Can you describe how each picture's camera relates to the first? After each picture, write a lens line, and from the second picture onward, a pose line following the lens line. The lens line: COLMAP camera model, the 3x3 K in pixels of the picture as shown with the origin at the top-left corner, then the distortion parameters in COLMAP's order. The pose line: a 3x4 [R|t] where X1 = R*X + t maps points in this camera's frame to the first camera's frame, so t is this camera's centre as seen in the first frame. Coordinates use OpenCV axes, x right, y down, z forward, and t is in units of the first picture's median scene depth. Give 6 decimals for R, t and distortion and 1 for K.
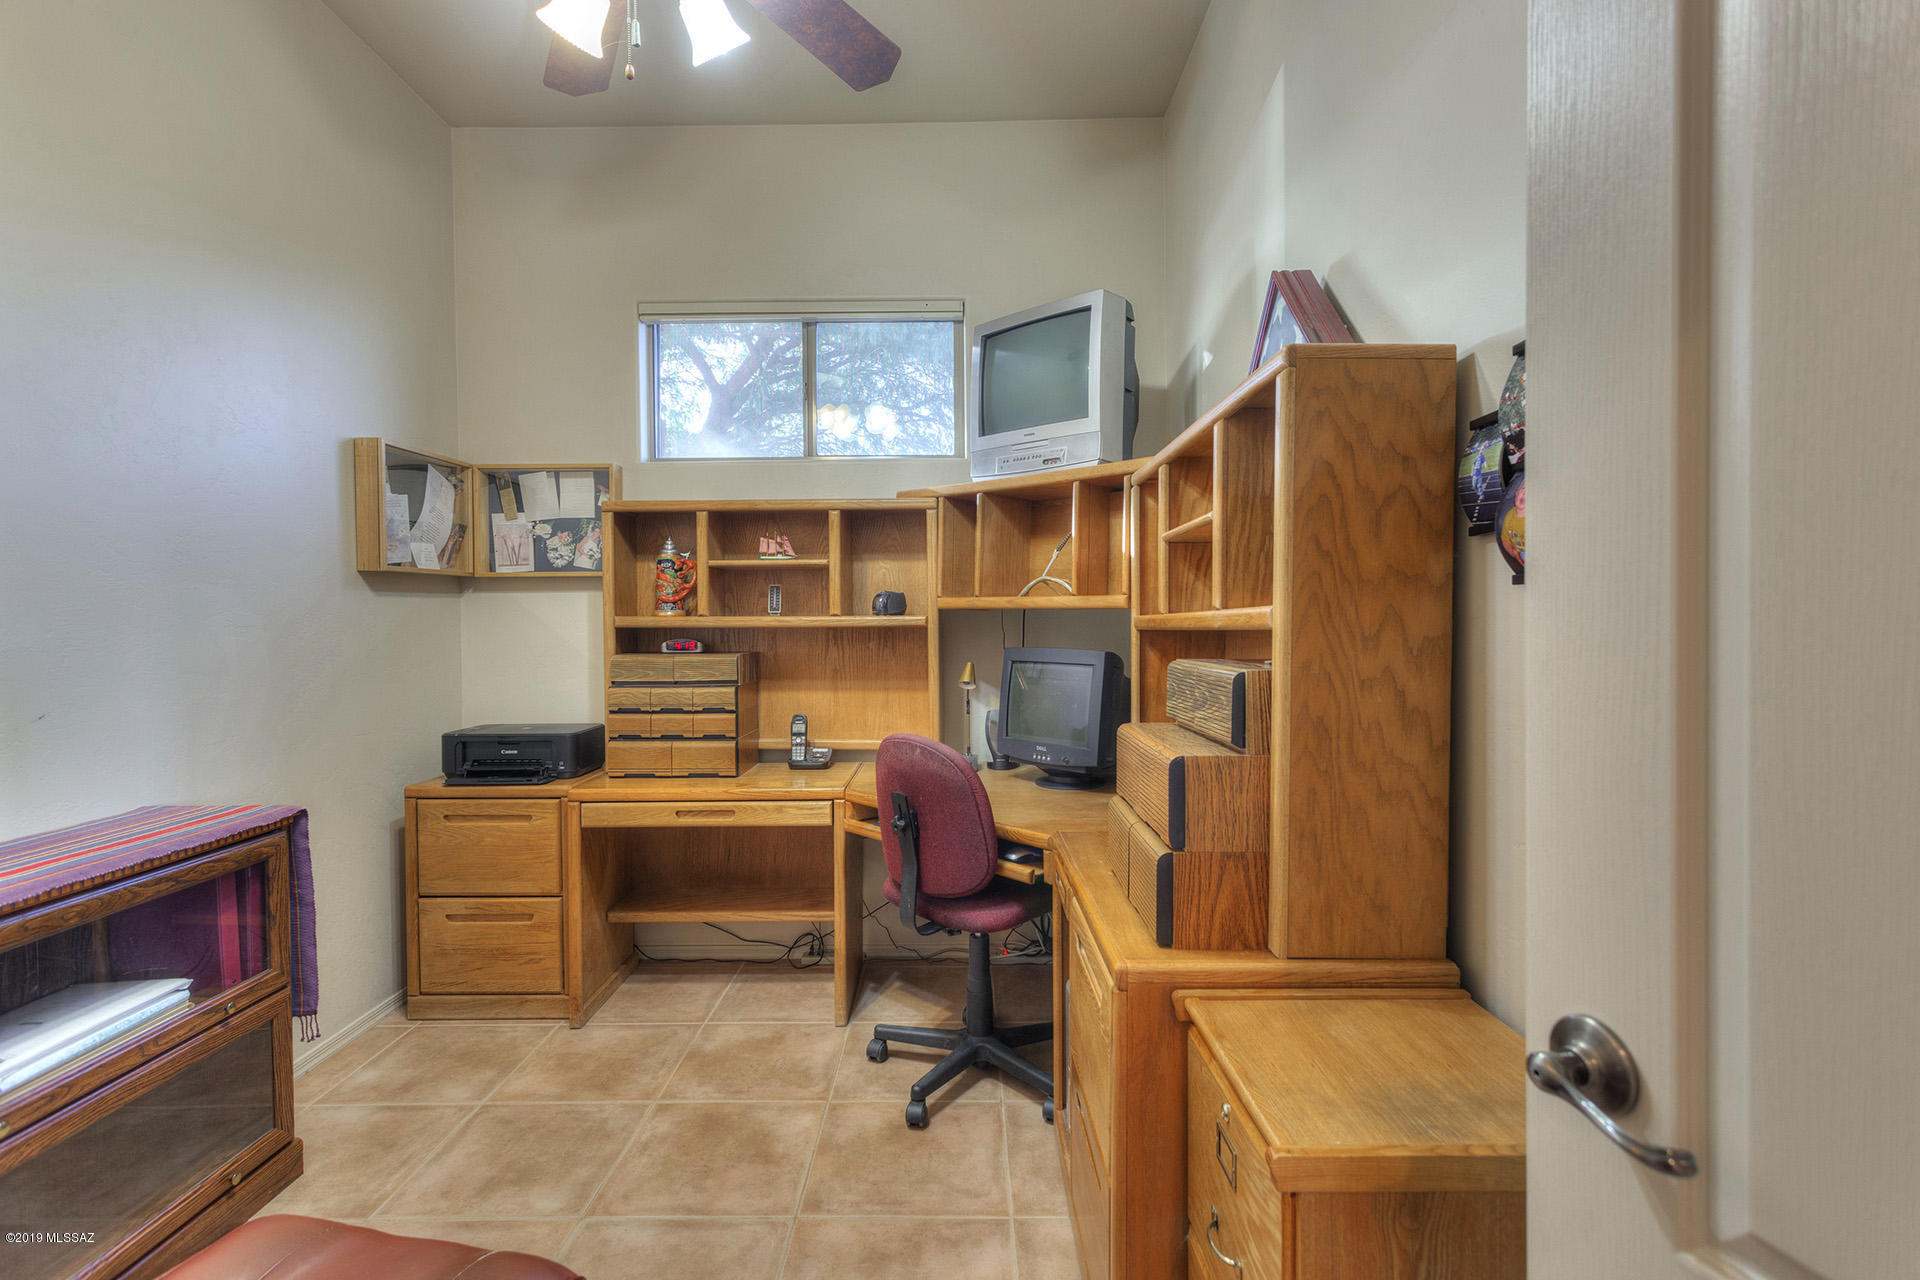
lens RADIAL K [[892.6, 0, 954.8], [0, 892.6, 638.3], [0, 0, 1]] dist [-0.001656, 0.004249]
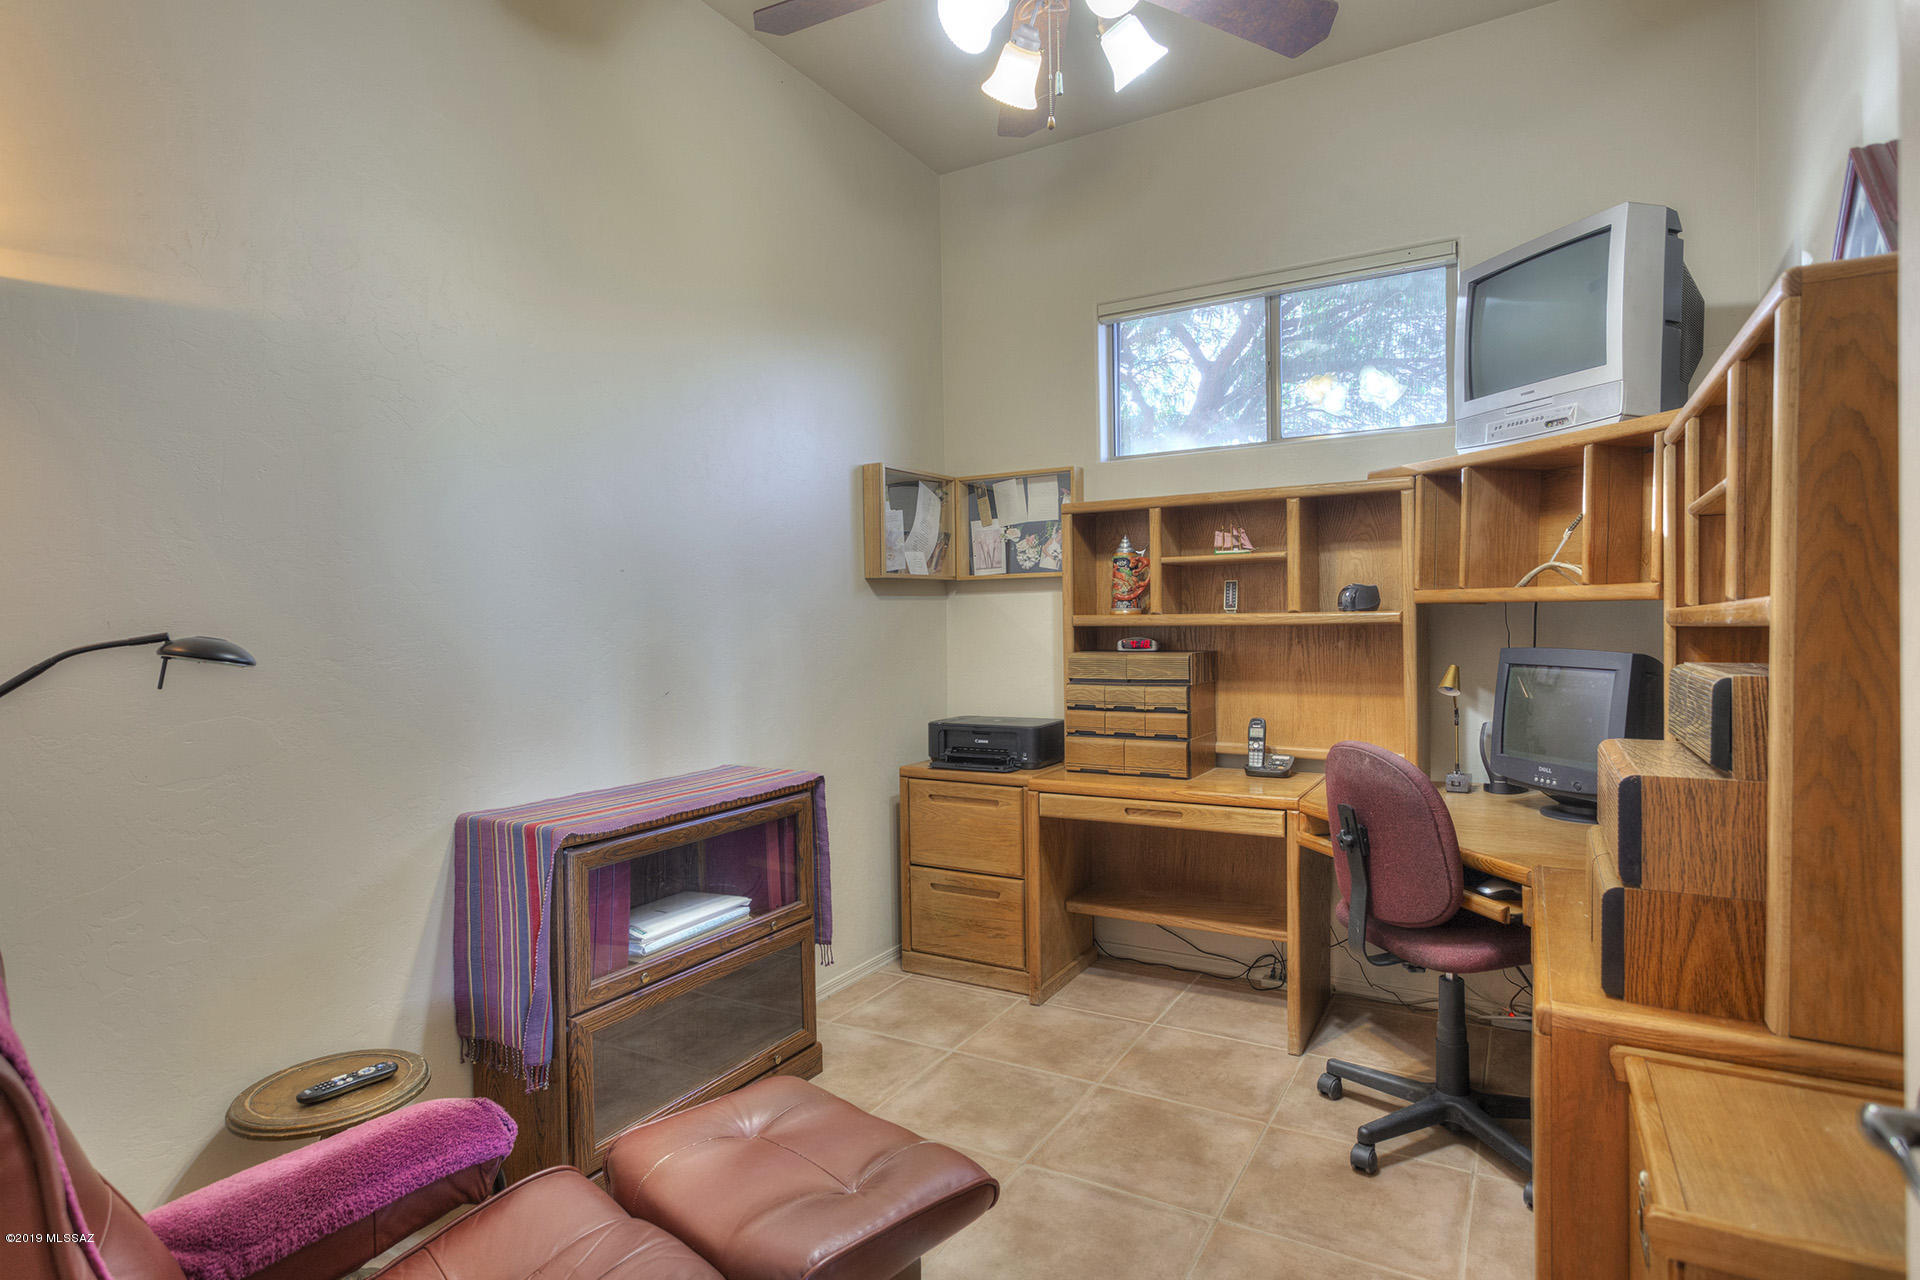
lens RADIAL K [[983.6, 0, 960.0], [0, 983.6, 640.0], [0, 0, 1]] dist [-0.016719, 0.015985]
pose [[0.871054, 0.002883, -0.491178, 0.077517], [-0.001540, 0.999994, 0.003138, 0.000887], [0.491184, -0.001978, 0.871053, -0.064203]]
